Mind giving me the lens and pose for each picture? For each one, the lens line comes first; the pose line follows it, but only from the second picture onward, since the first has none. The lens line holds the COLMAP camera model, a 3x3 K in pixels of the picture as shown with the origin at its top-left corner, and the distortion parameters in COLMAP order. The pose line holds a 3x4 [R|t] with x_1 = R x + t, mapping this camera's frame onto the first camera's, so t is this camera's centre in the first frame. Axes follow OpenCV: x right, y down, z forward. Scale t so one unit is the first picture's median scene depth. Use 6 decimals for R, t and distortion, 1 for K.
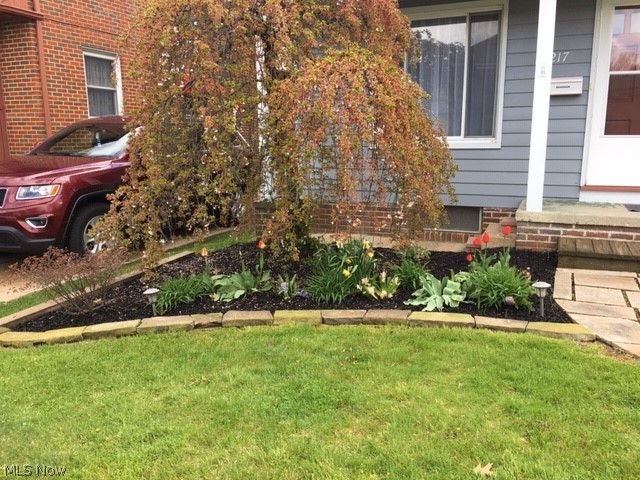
lens RADIAL K [[560.5, 0, 320.0], [0, 560.5, 240.0], [0, 0, 1]] dist [0.044574, -0.012198]
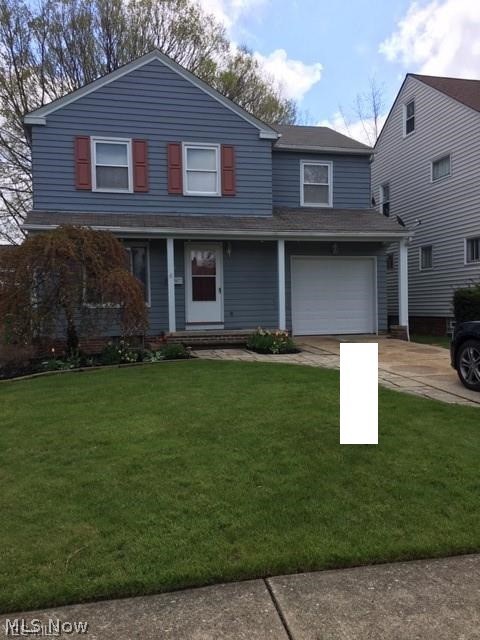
lens RADIAL K [[560.5, 0, 240.0], [0, 560.5, 320.0], [0, 0, 1]] dist [0.044574, -0.012198]
pose [[0.815187, -0.024671, 0.578672, -0.747921], [0.126190, 0.982657, -0.135872, 0.254021], [-0.565284, 0.183784, 0.804163, -1.056809]]
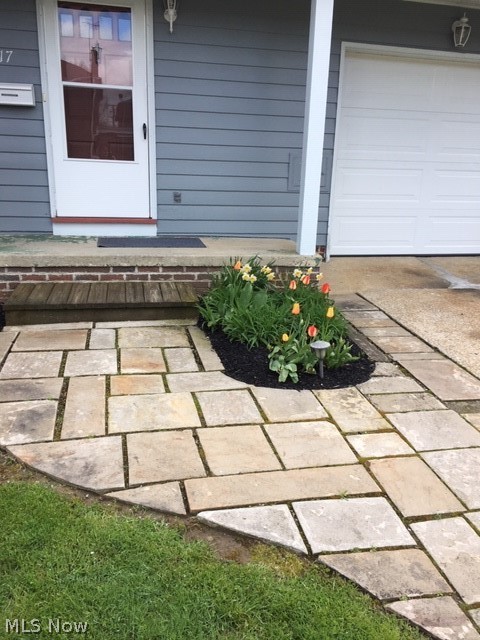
lens RADIAL K [[560.5, 0, 240.0], [0, 560.5, 320.0], [0, 0, 1]] dist [0.044574, -0.012198]
pose [[0.824350, -0.131721, 0.550542, 0.224328], [0.070997, 0.988929, 0.130301, -0.035871], [-0.561611, -0.068327, 0.824575, 0.130893]]
